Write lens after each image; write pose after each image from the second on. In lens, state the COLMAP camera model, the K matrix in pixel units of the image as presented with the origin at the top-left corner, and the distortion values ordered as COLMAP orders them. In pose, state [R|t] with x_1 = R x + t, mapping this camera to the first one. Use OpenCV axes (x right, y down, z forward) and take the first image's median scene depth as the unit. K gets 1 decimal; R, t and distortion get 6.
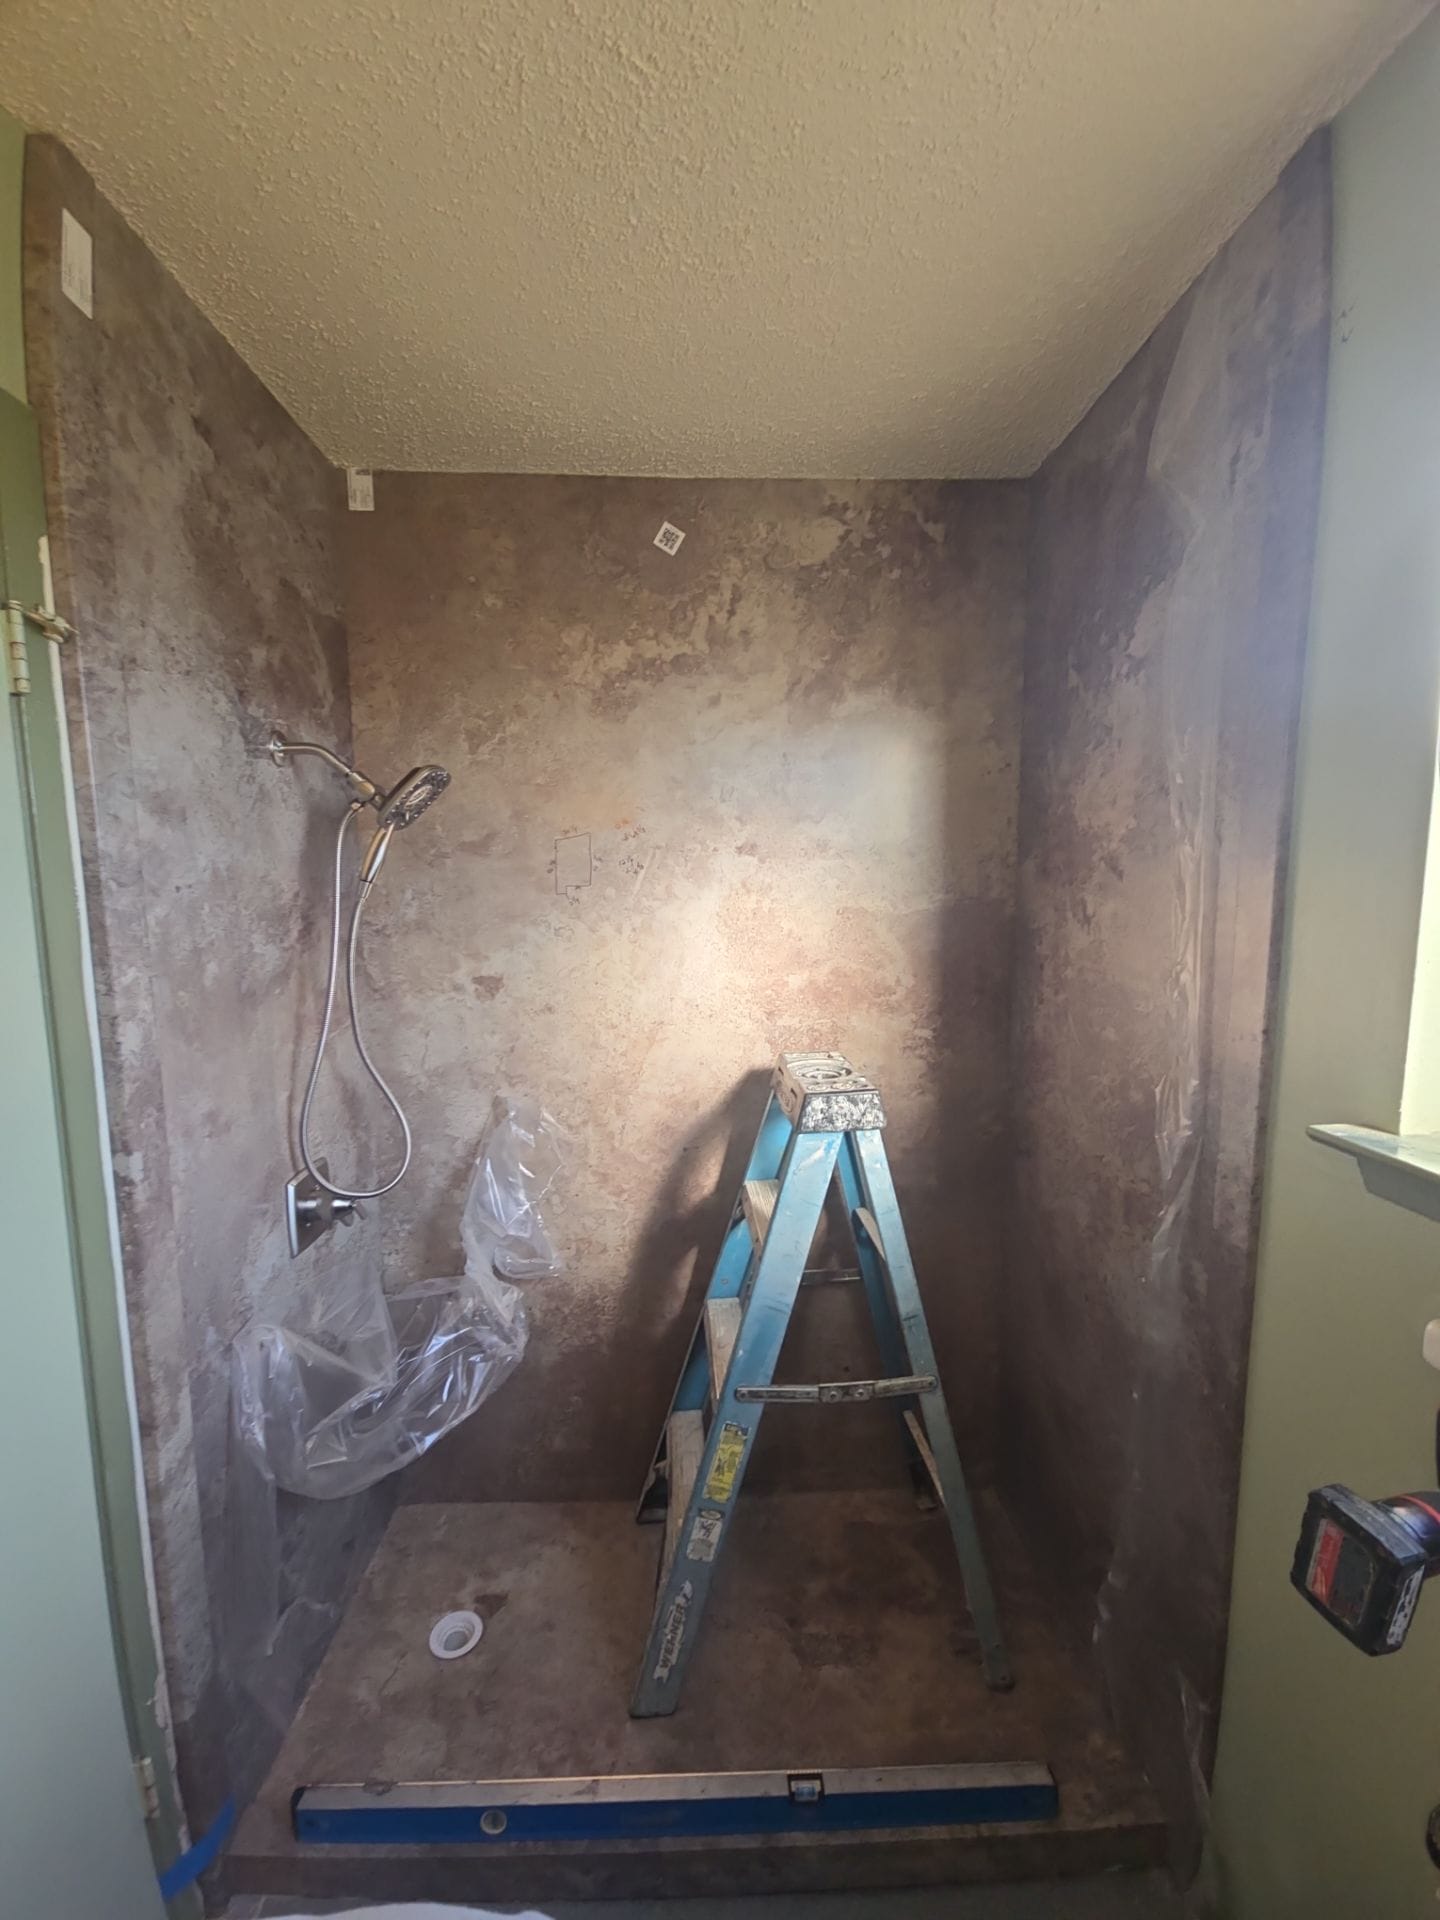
lens RADIAL K [[786.4, 0, 721.9], [0, 786.4, 992.6], [0, 0, 1]] dist [0.001057, -0.003945]
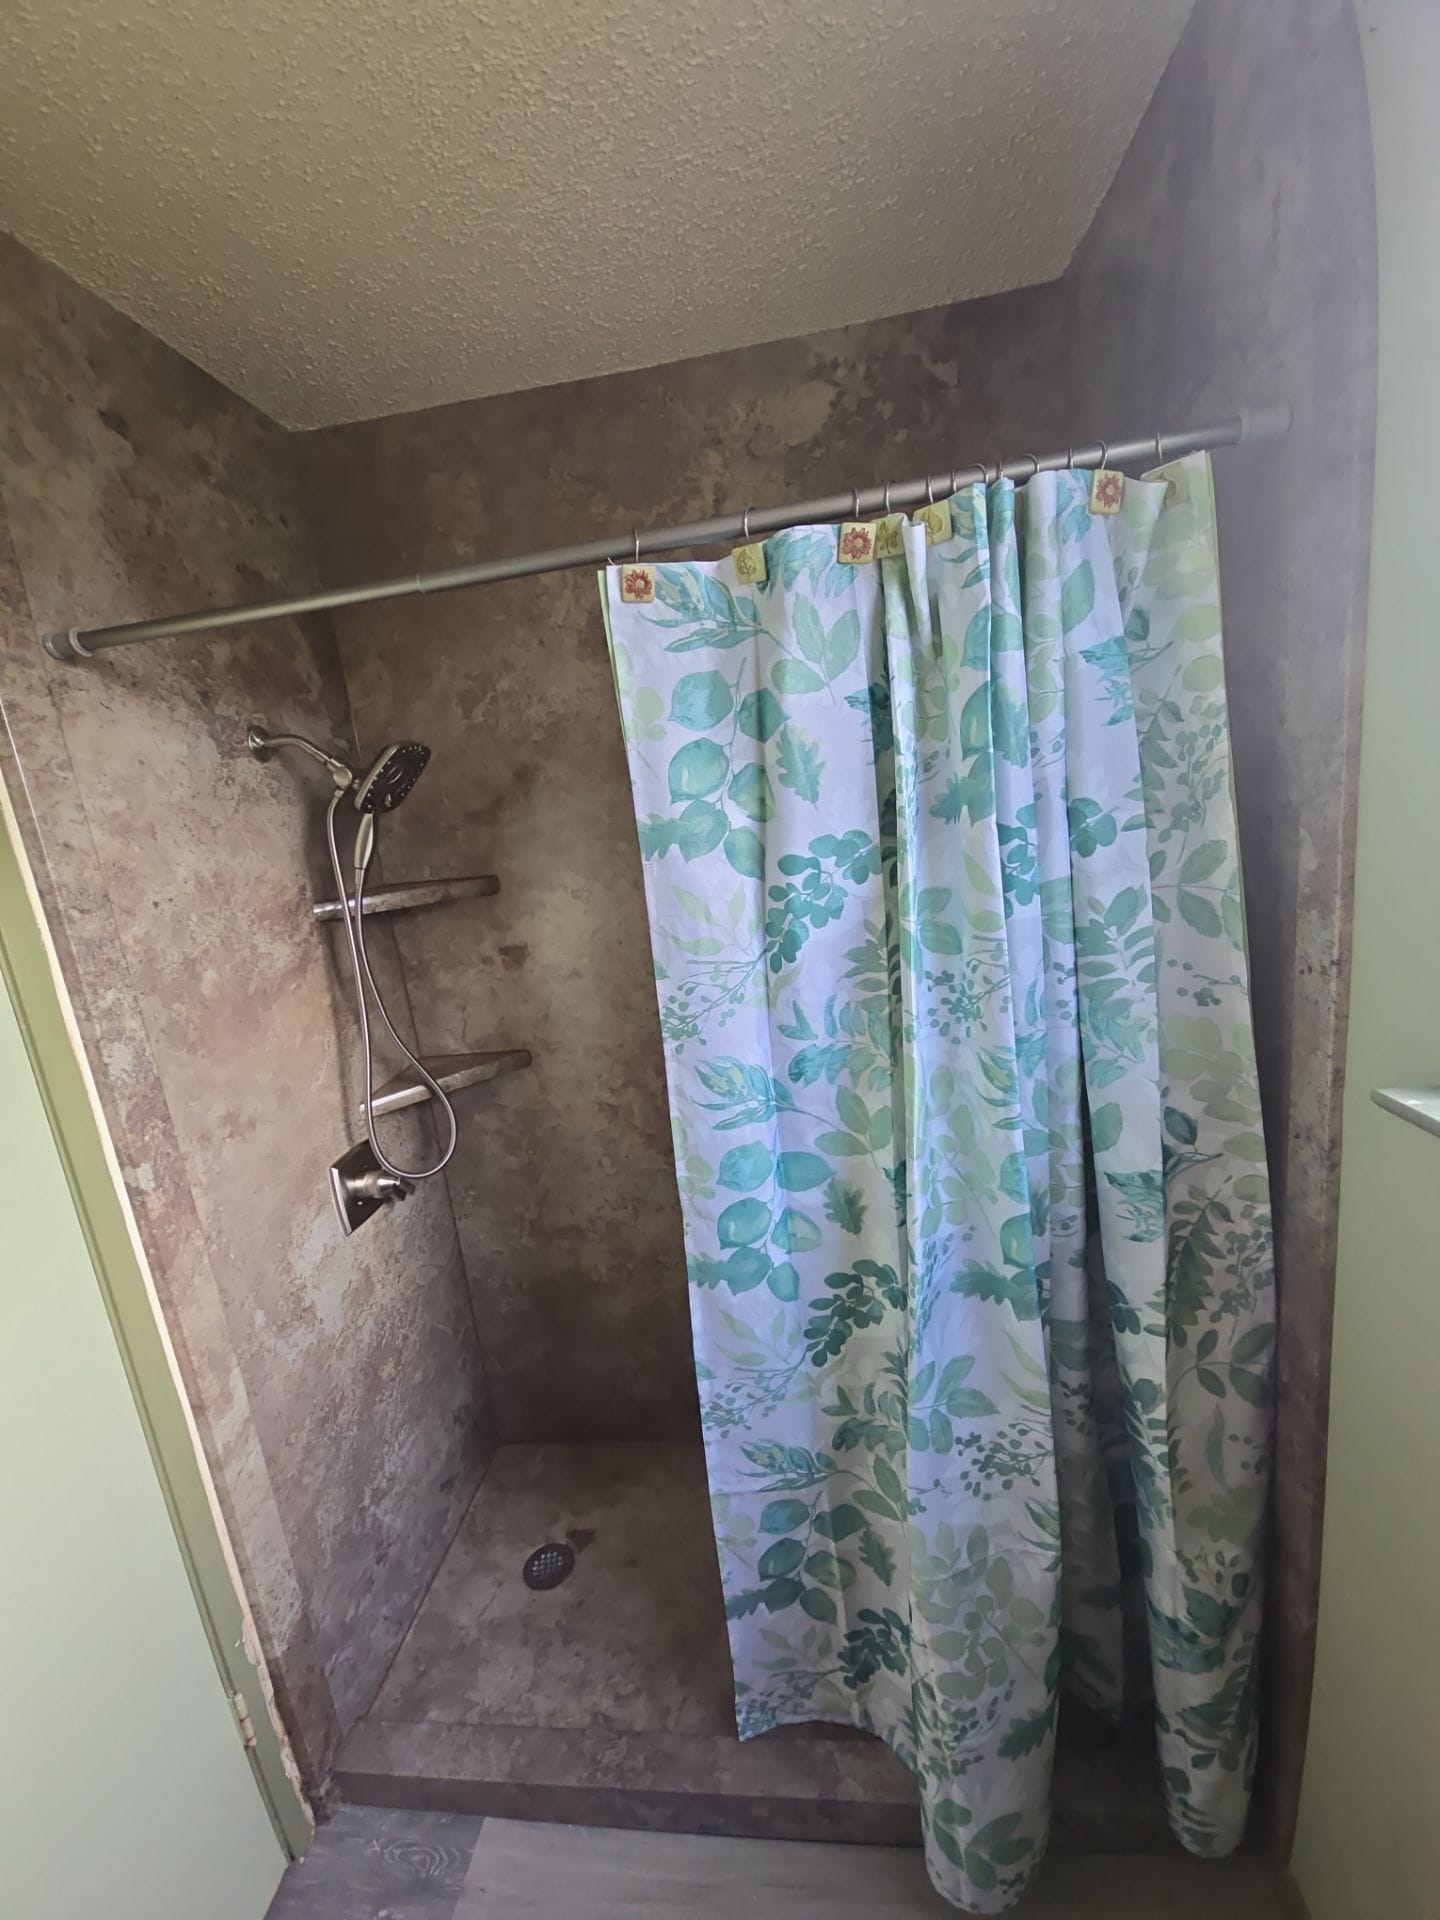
lens RADIAL K [[786.4, 0, 721.9], [0, 786.4, 992.6], [0, 0, 1]] dist [0.001057, -0.003945]
pose [[0.982824, -0.074789, -0.168710, 0.151231], [0.091075, 0.991682, 0.090946, -0.035390], [0.160505, -0.104749, 0.981461, 0.084488]]
